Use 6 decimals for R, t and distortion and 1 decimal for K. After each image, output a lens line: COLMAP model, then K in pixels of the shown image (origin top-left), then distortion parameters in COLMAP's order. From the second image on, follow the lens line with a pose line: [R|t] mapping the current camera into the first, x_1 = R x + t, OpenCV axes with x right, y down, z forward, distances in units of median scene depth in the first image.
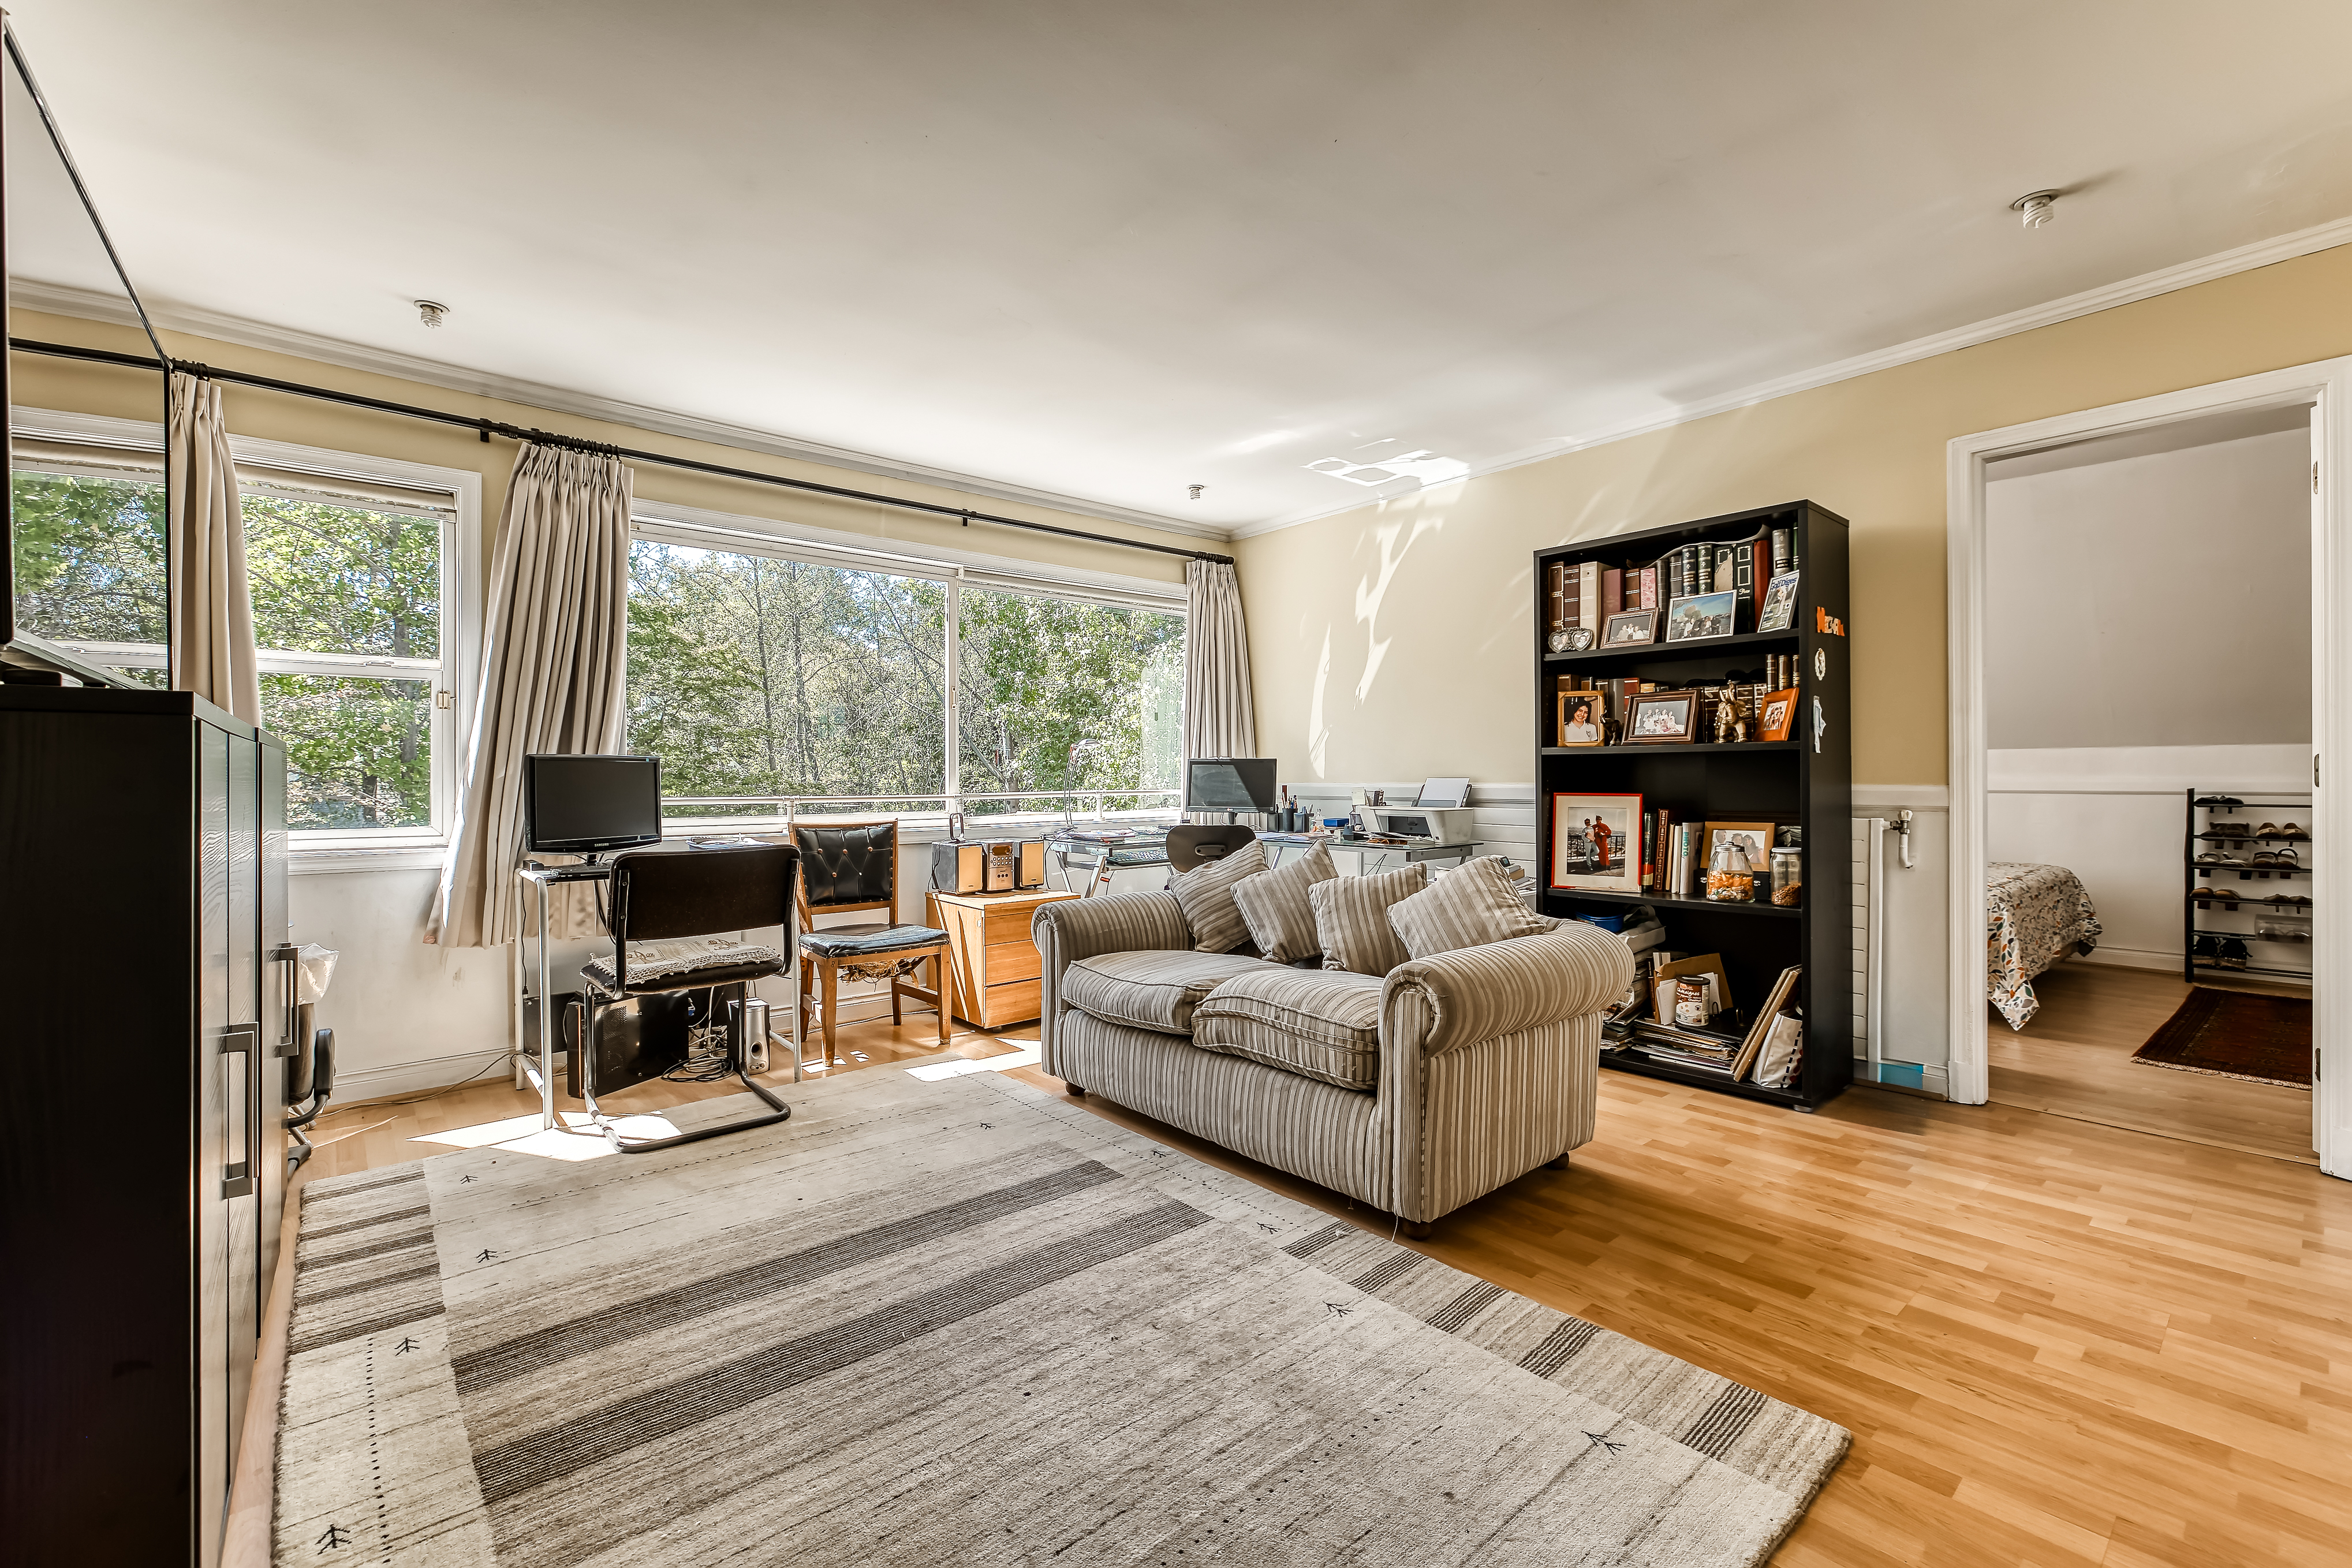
lens RADIAL K [[999.5, 0, 1174.6], [0, 999.5, 772.7], [0, 0, 1]] dist [-0.000052, -0.000581]
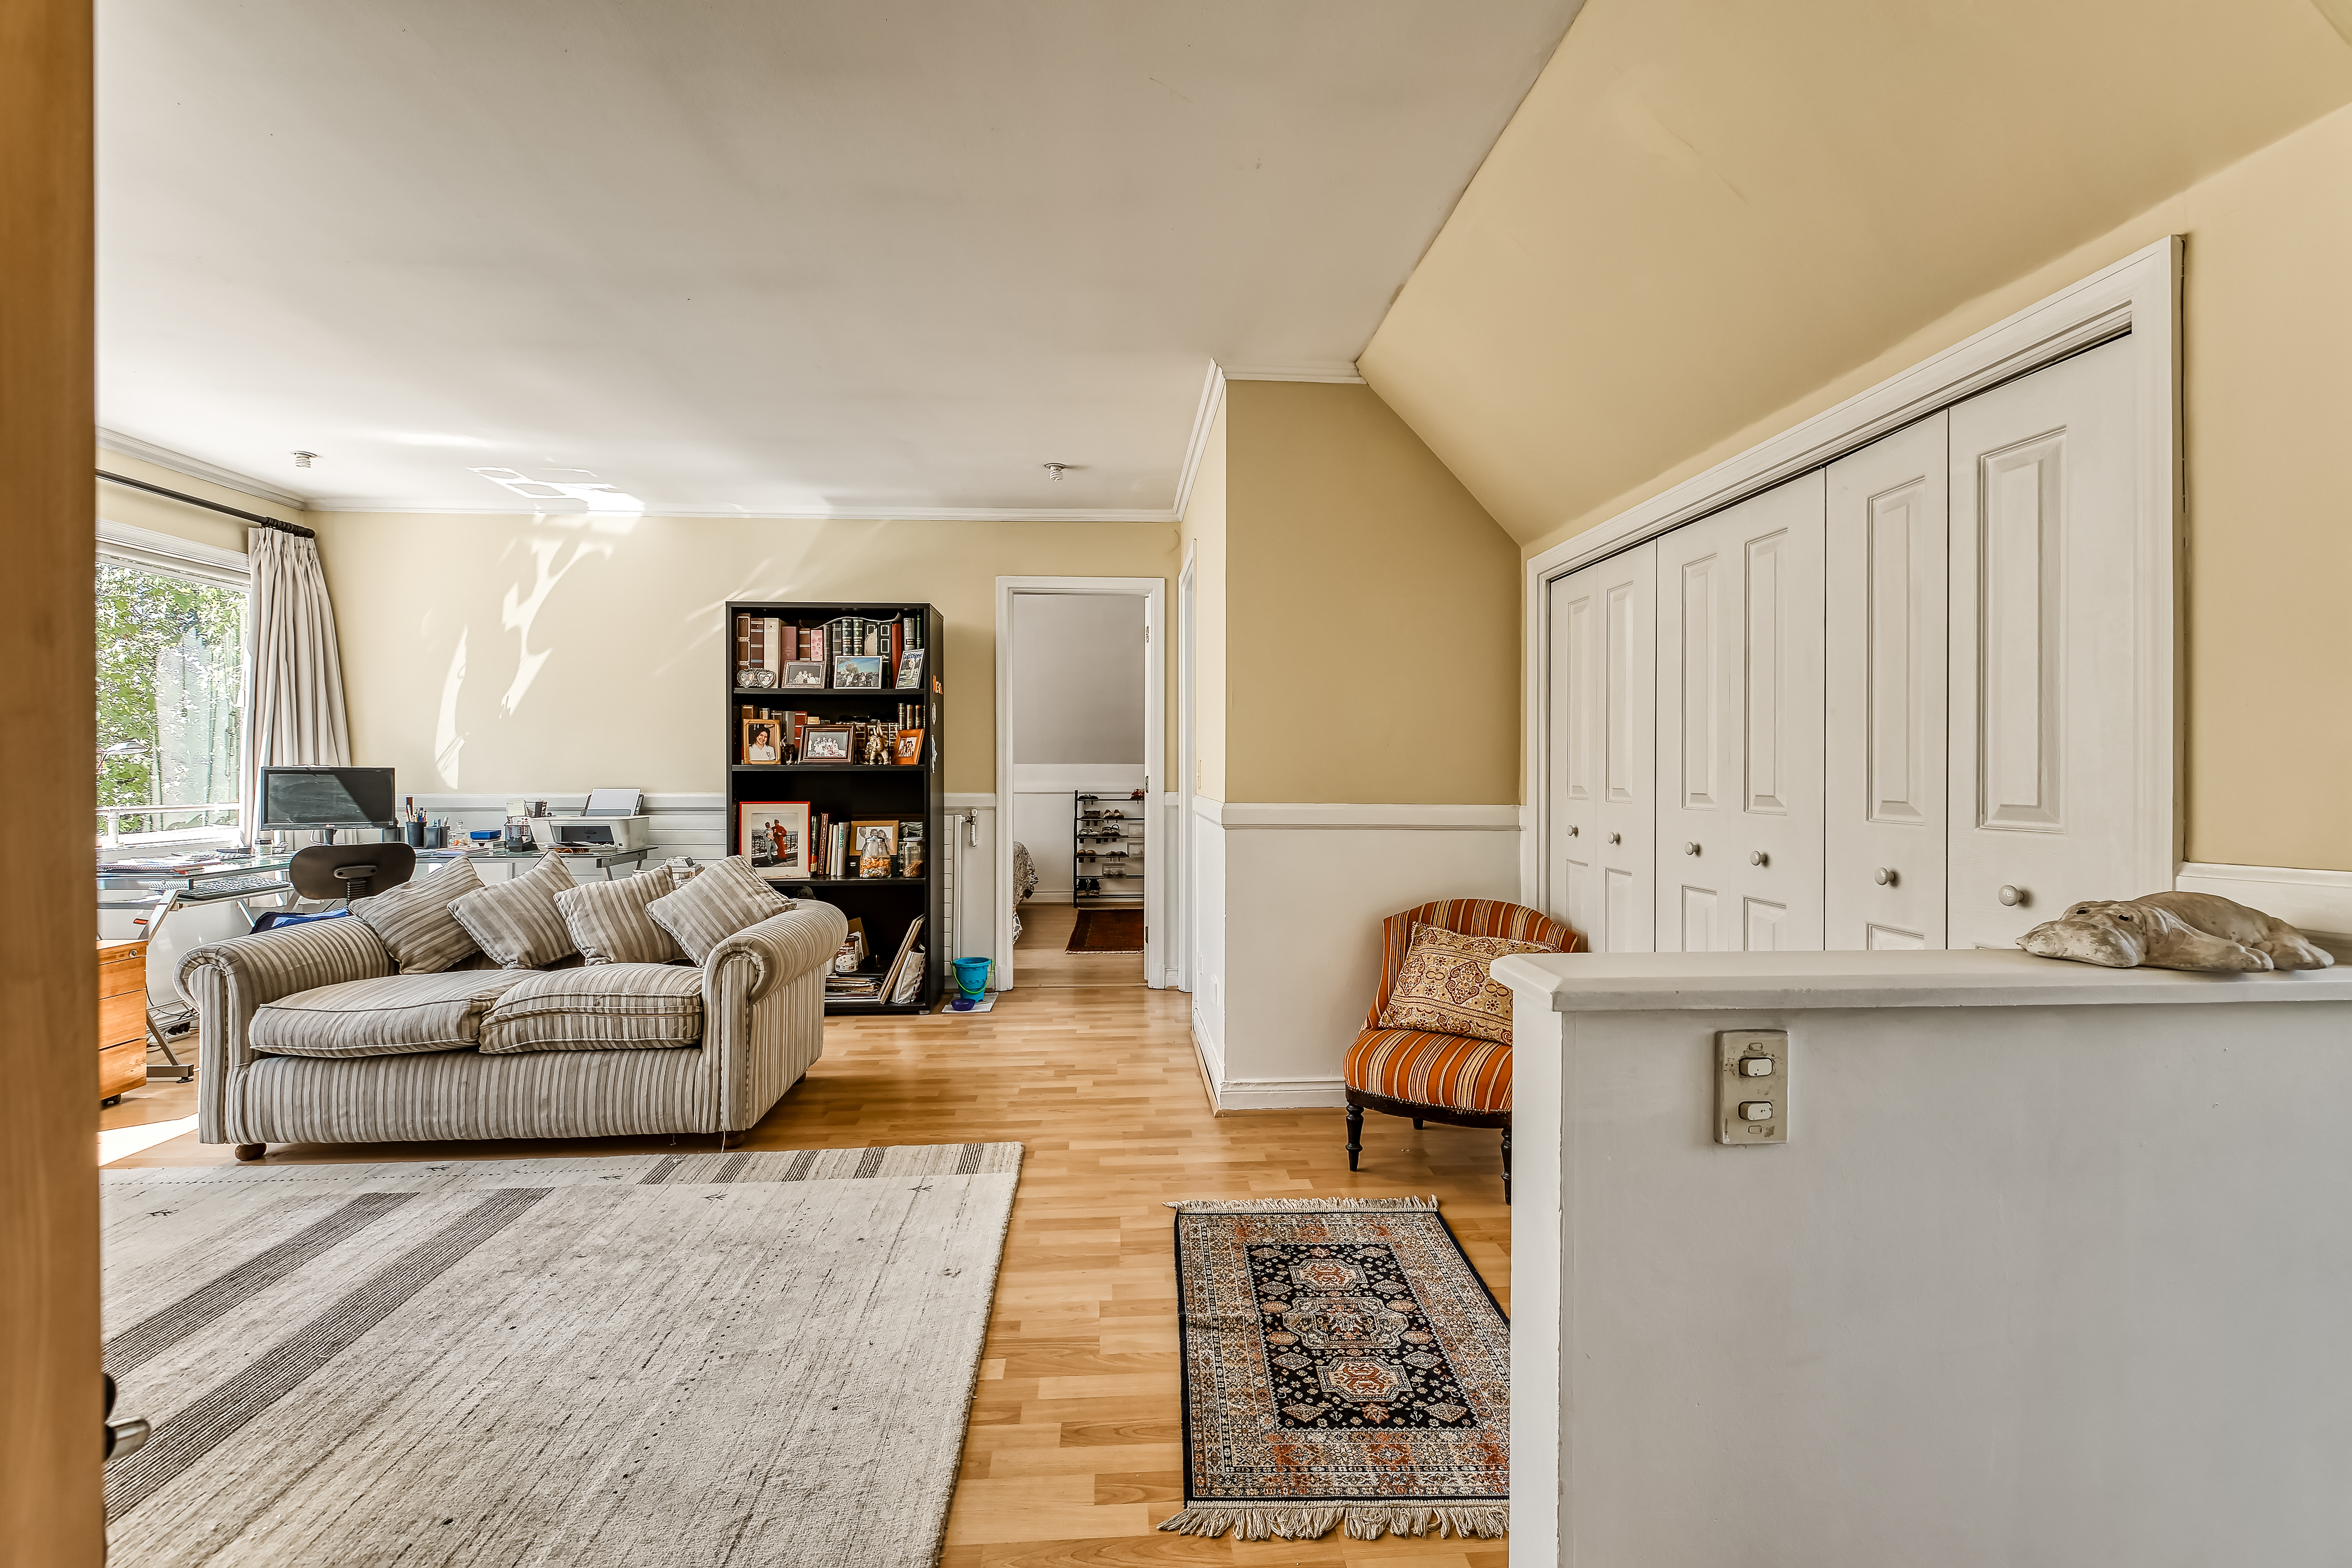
lens RADIAL K [[999.5, 0, 1172.2], [0, 999.5, 772.4], [0, 0, 1]] dist [-0.000052, -0.000581]
pose [[0.596671, 0.003261, 0.802479, -0.314943], [-0.005232, 0.999986, -0.000173, -0.020395], [-0.802469, -0.004096, 0.596680, -0.165288]]
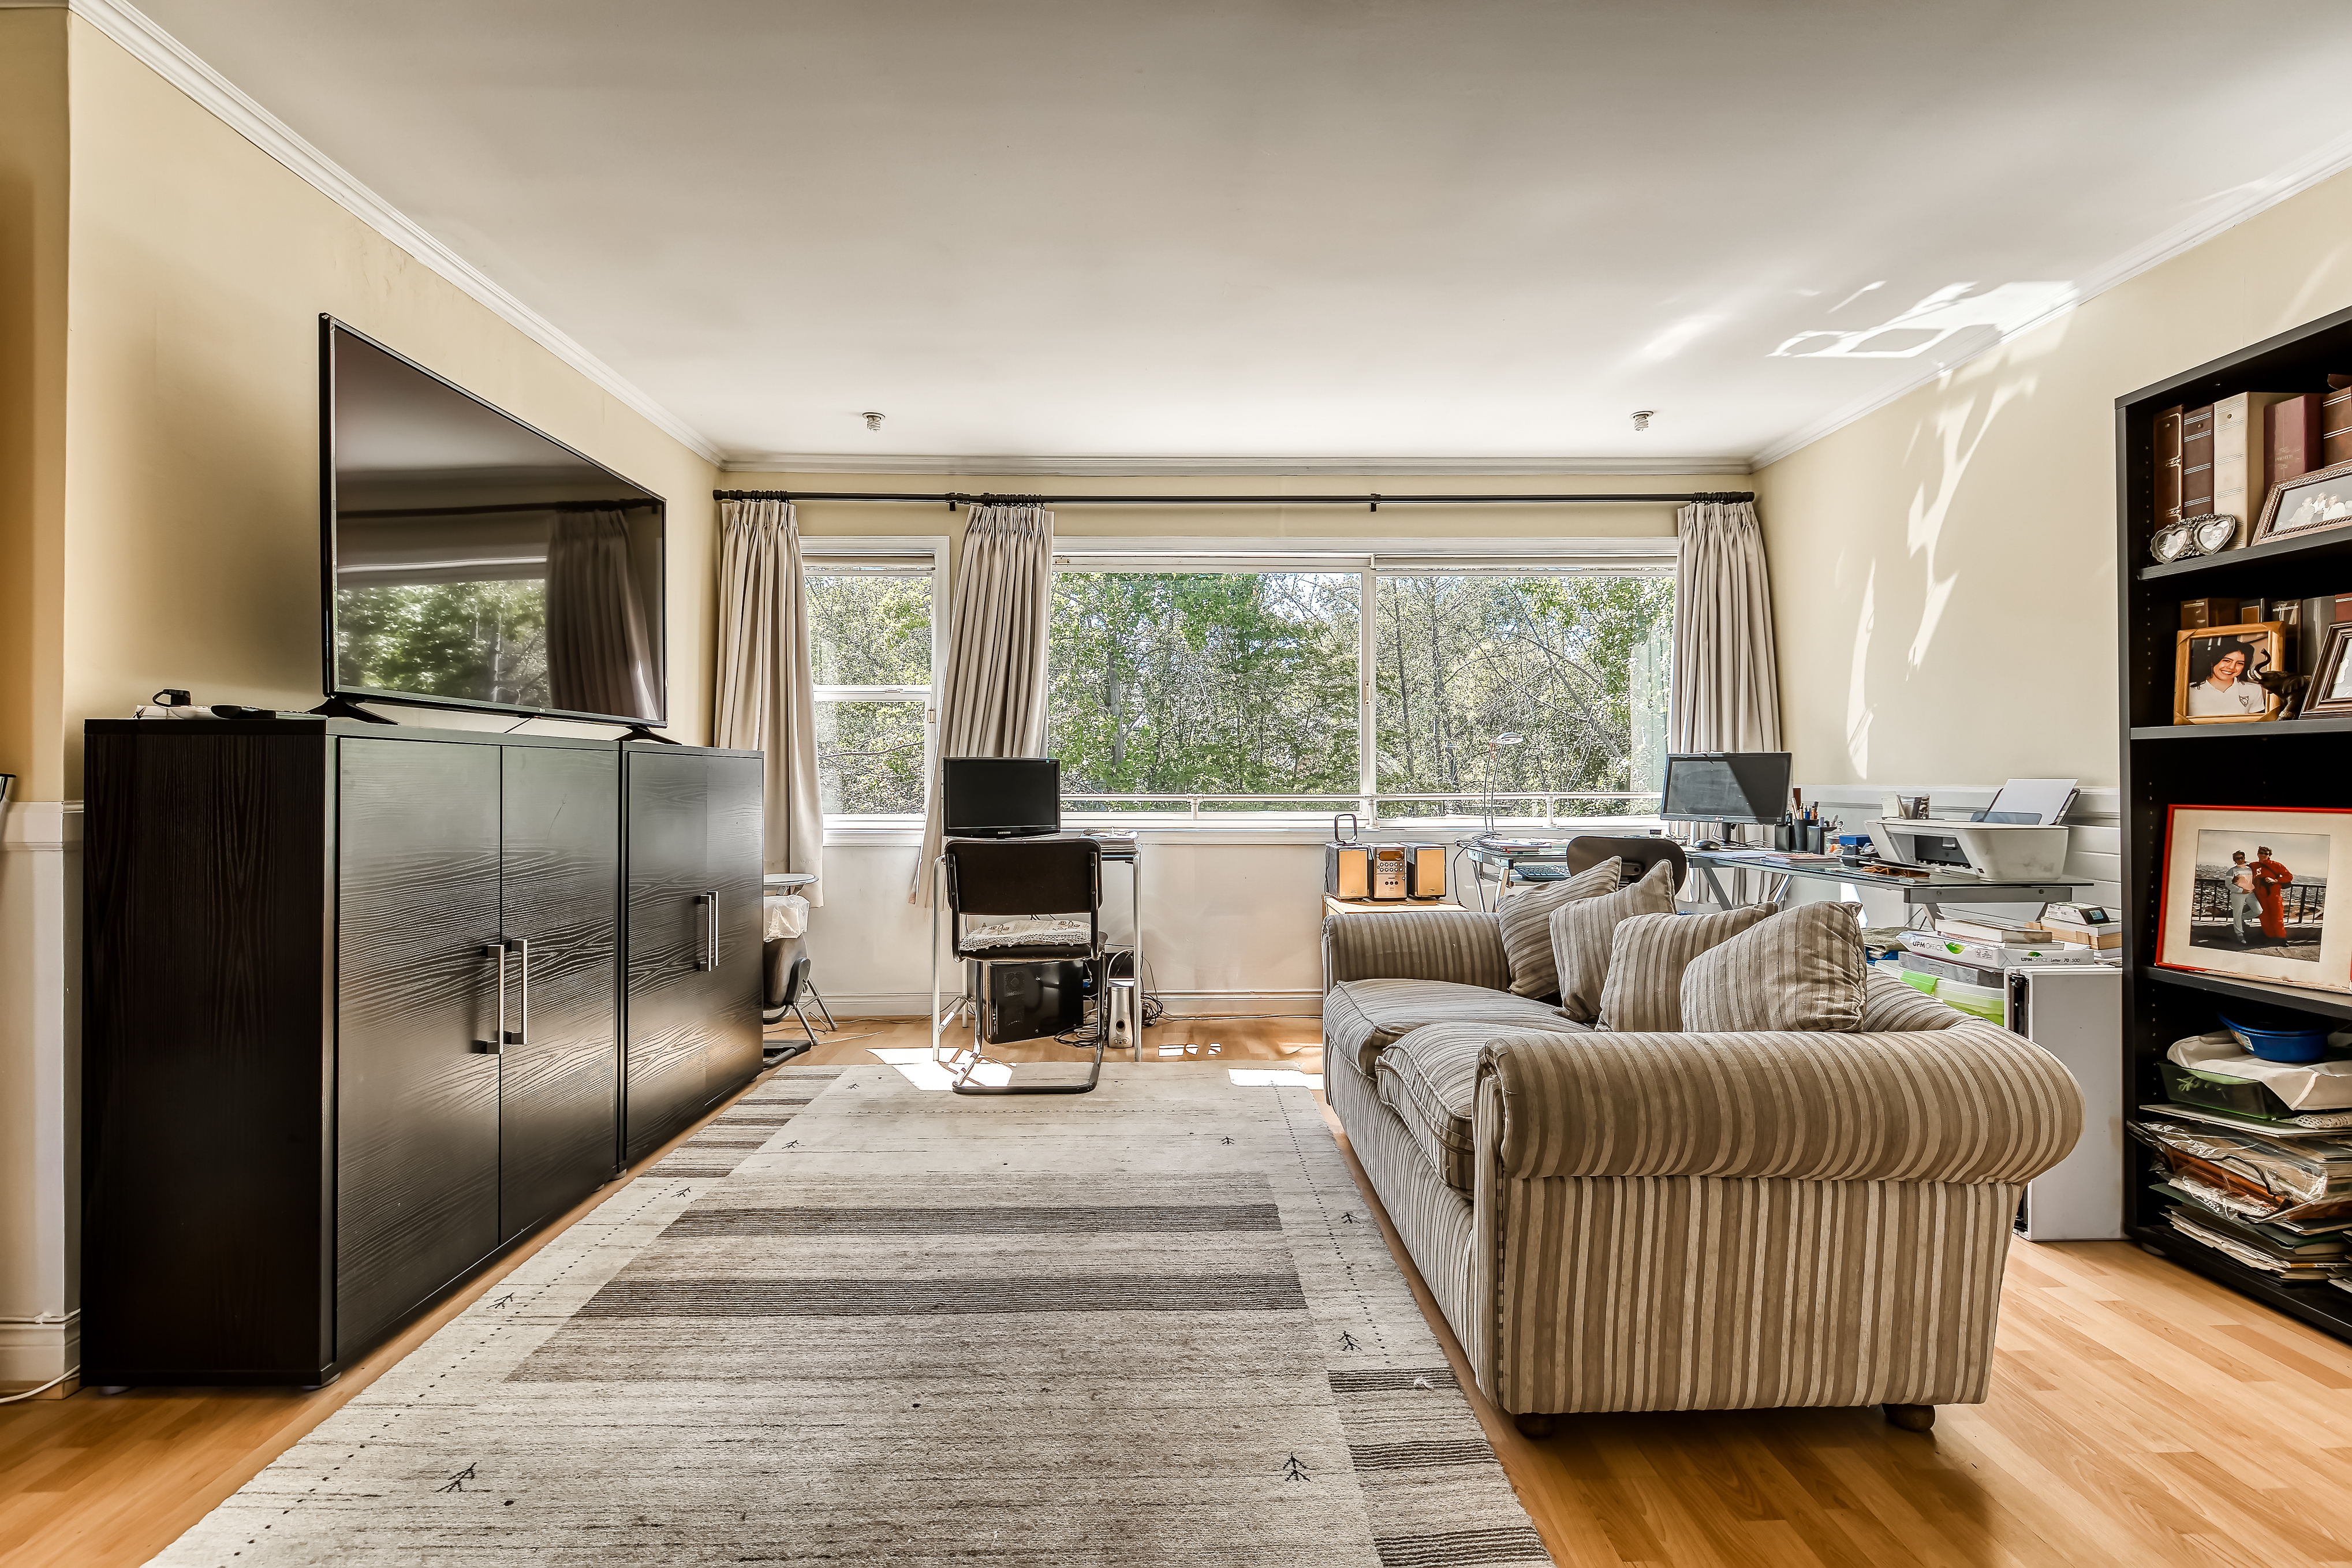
lens RADIAL K [[999.5, 0, 1170.3], [0, 999.5, 771.3], [0, 0, 1]] dist [-0.000052, -0.000581]
pose [[0.774281, -0.001869, -0.632839, 0.330484], [0.000949, 0.999998, -0.001792, 0.001574], [0.632841, 0.000786, 0.774281, 0.198574]]
